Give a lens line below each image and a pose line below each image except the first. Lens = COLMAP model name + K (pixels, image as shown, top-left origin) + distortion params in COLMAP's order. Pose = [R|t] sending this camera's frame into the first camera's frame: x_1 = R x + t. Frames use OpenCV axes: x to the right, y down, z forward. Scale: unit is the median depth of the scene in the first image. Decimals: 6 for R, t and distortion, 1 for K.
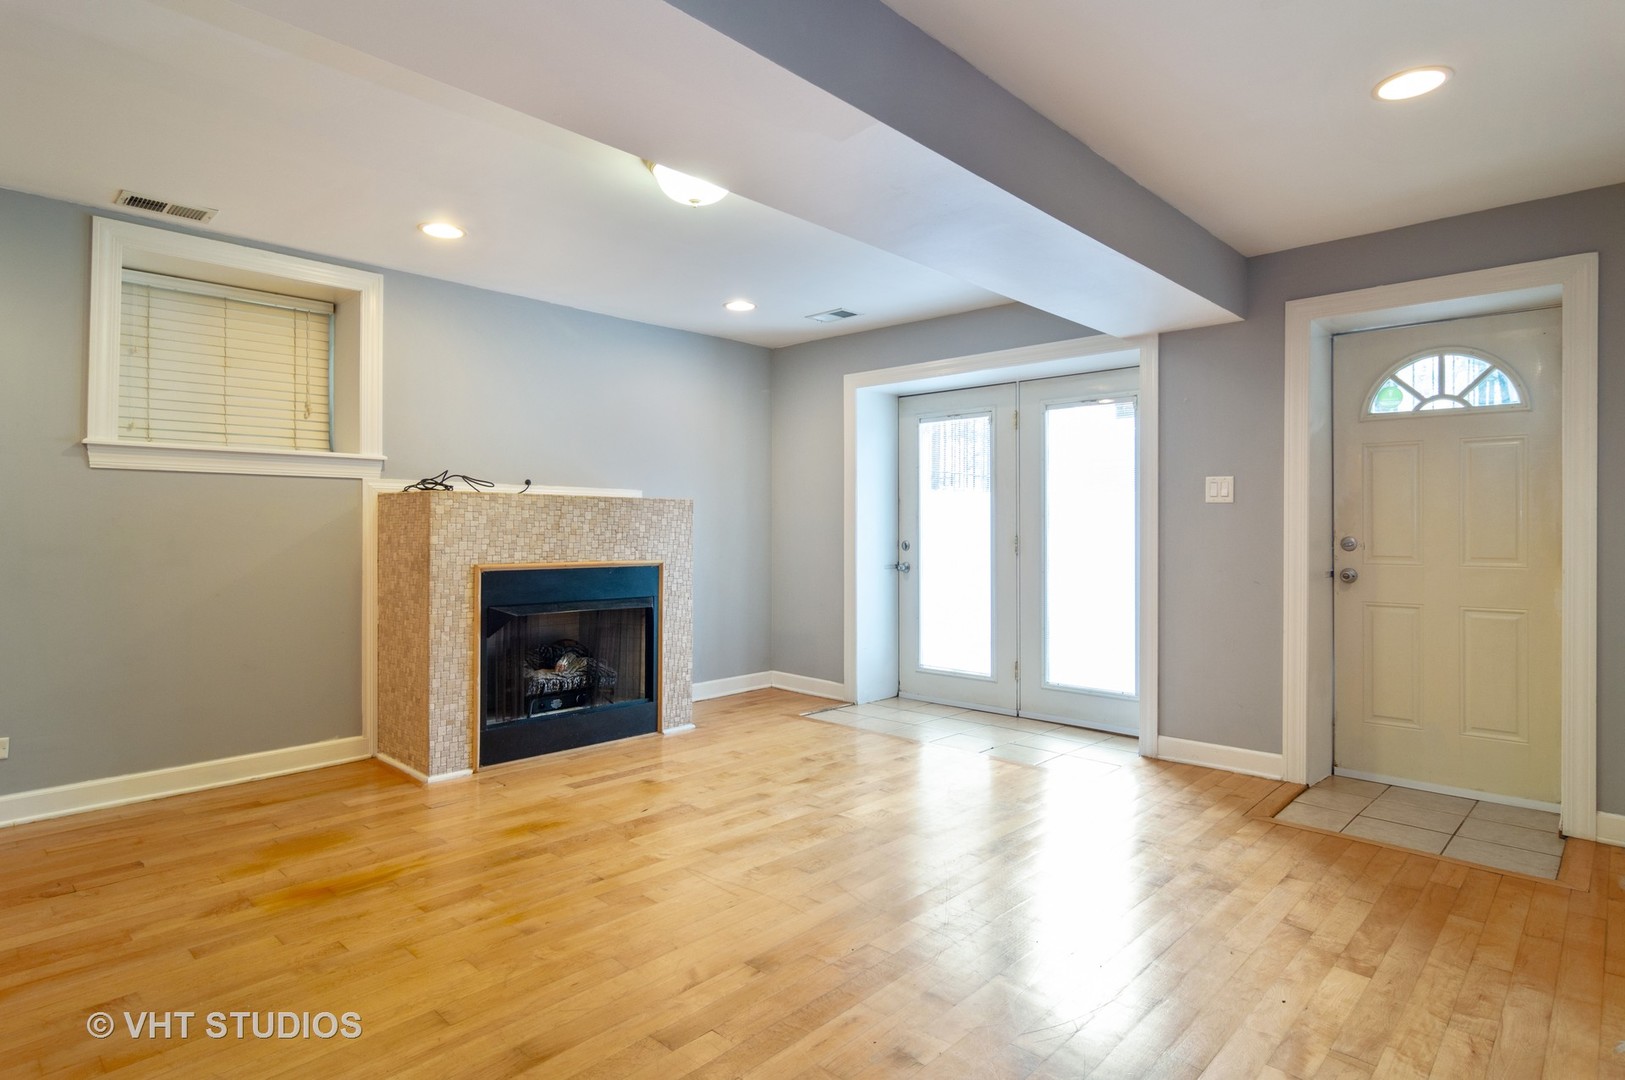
lens RADIAL K [[882.9, 0, 813.6], [0, 882.9, 528.6], [0, 0, 1]] dist [0.001078, -0.000188]
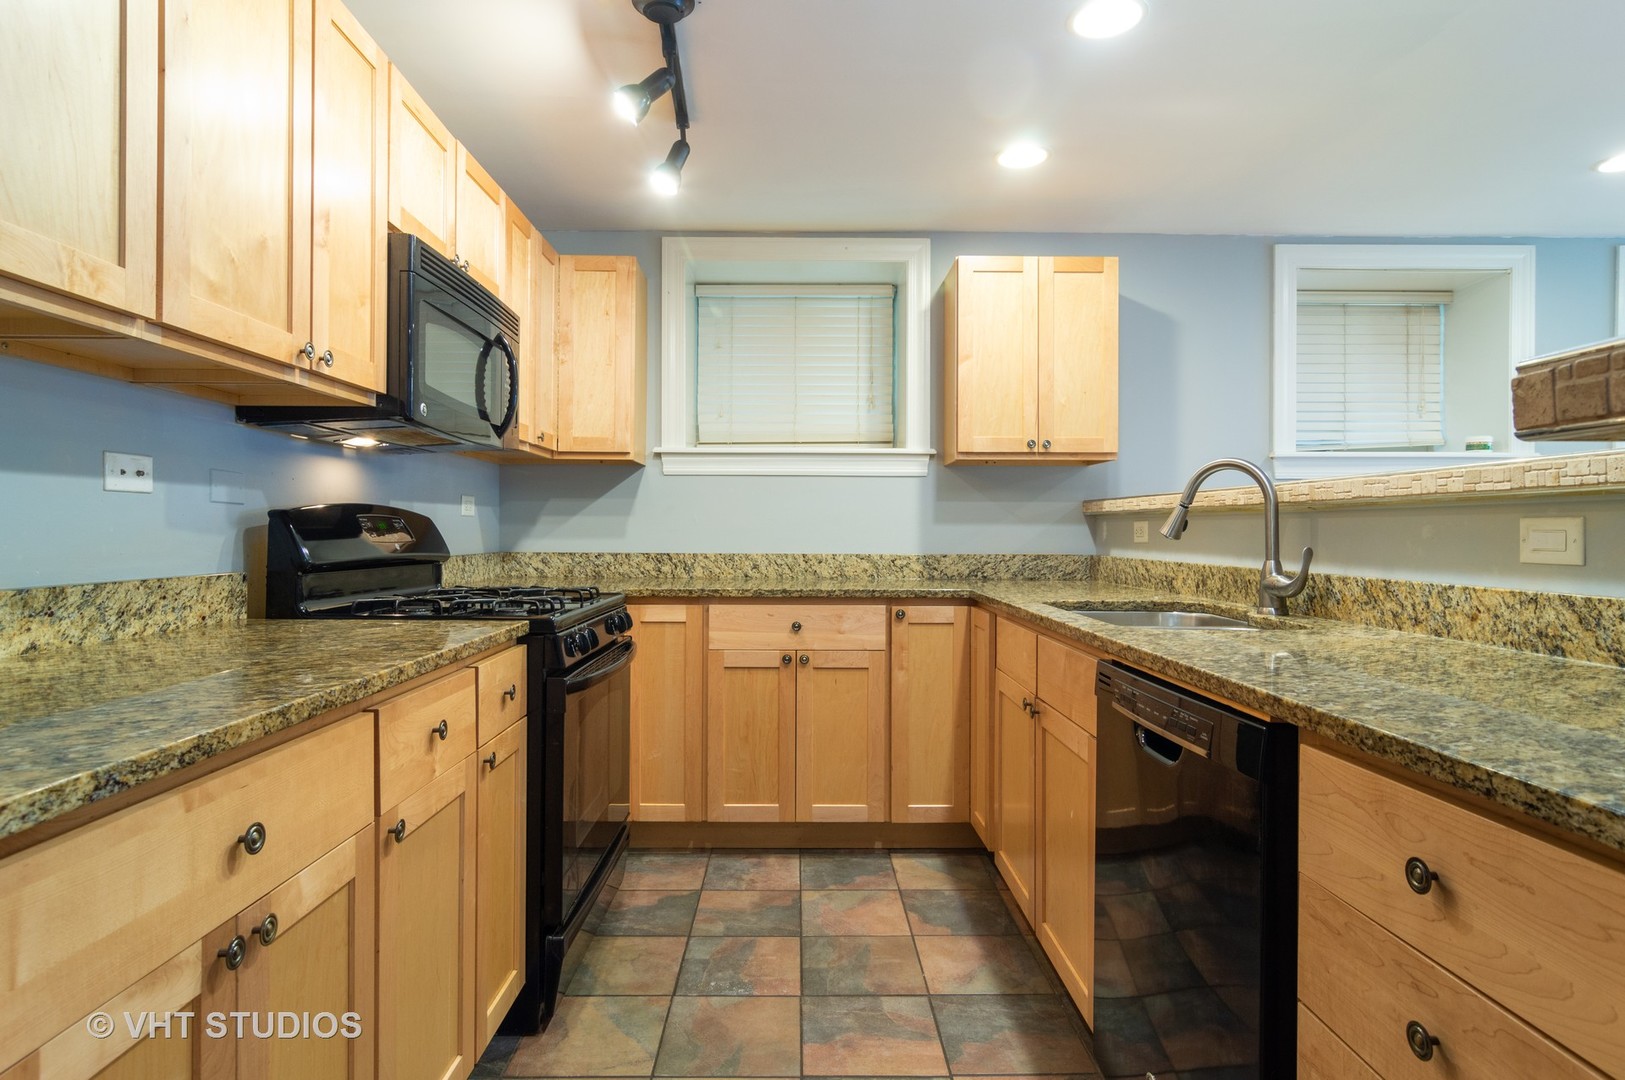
lens RADIAL K [[950.5, 0, 815.8], [0, 950.5, 536.1], [0, 0, 1]] dist [0.006030, 0.002515]
pose [[0.701488, 0.003251, -0.712674, -0.331881], [-0.002930, 0.999994, 0.001678, 0.000308], [0.712675, 0.000911, 0.701494, -0.181176]]
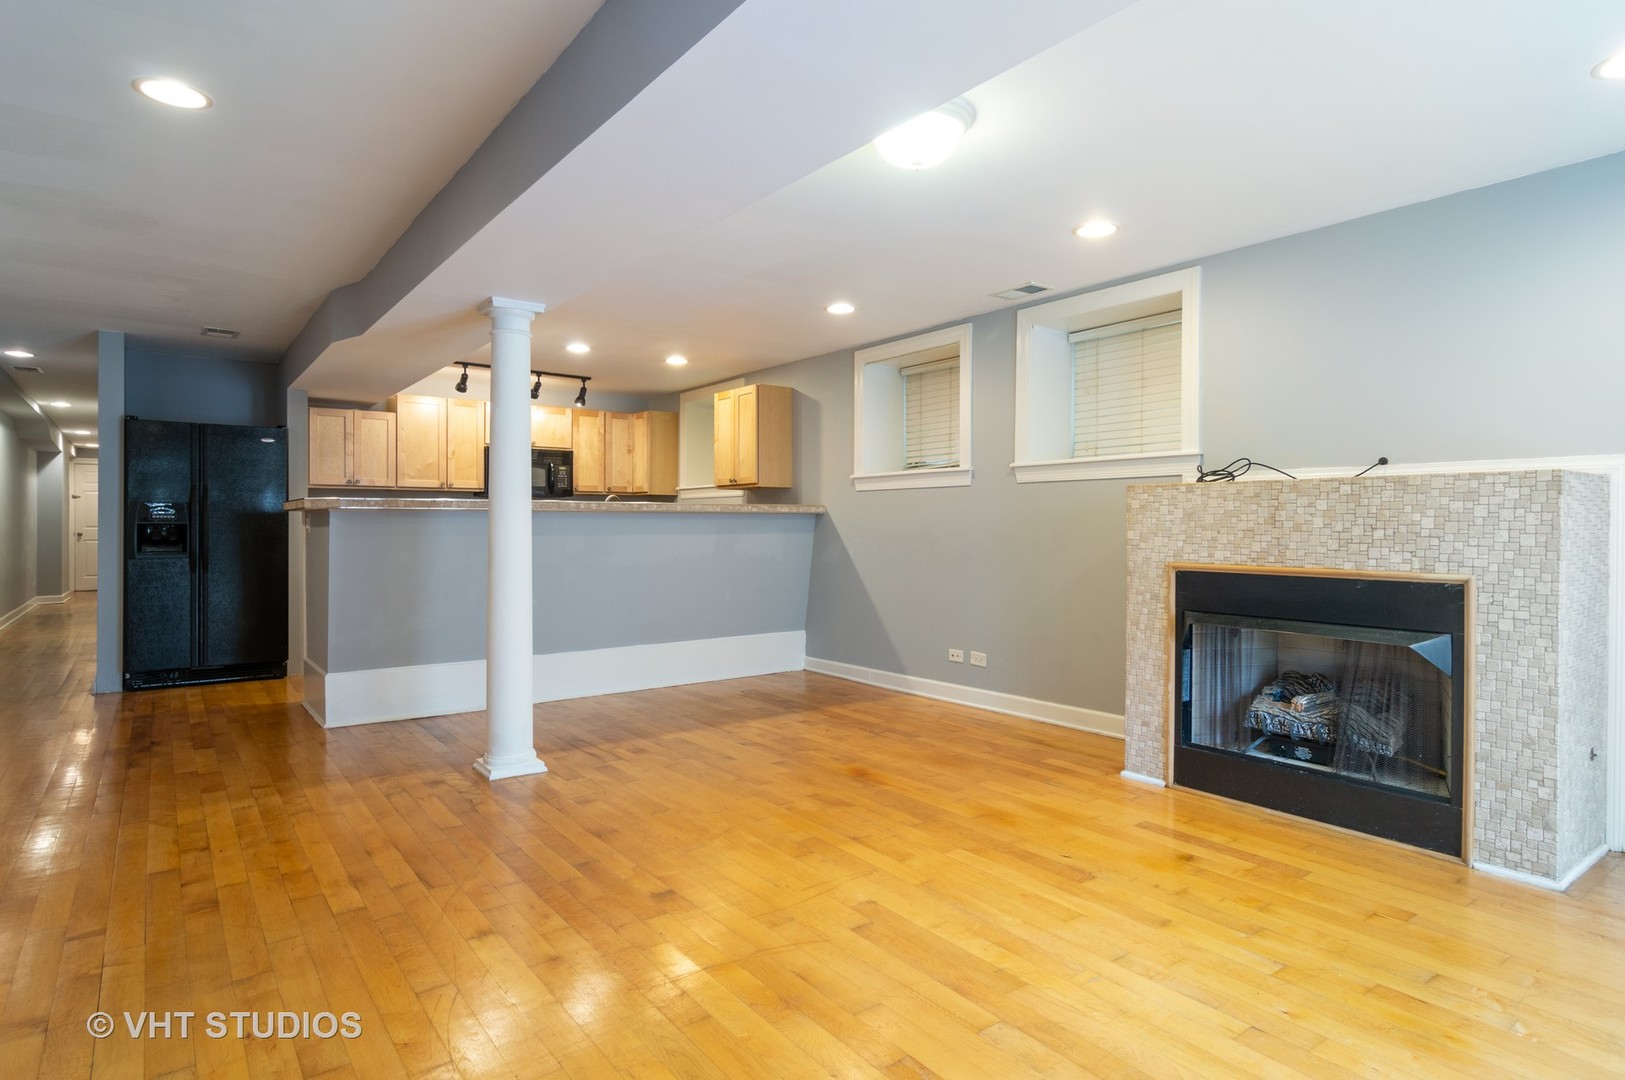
lens RADIAL K [[882.9, 0, 804.1], [0, 882.9, 534.8], [0, 0, 1]] dist [0.001078, -0.000188]
pose [[-0.186107, 0.006965, -0.982505, 0.596869], [-0.003074, 0.999966, 0.007671, 0.006059], [0.982525, 0.004448, -0.186079, 0.798841]]
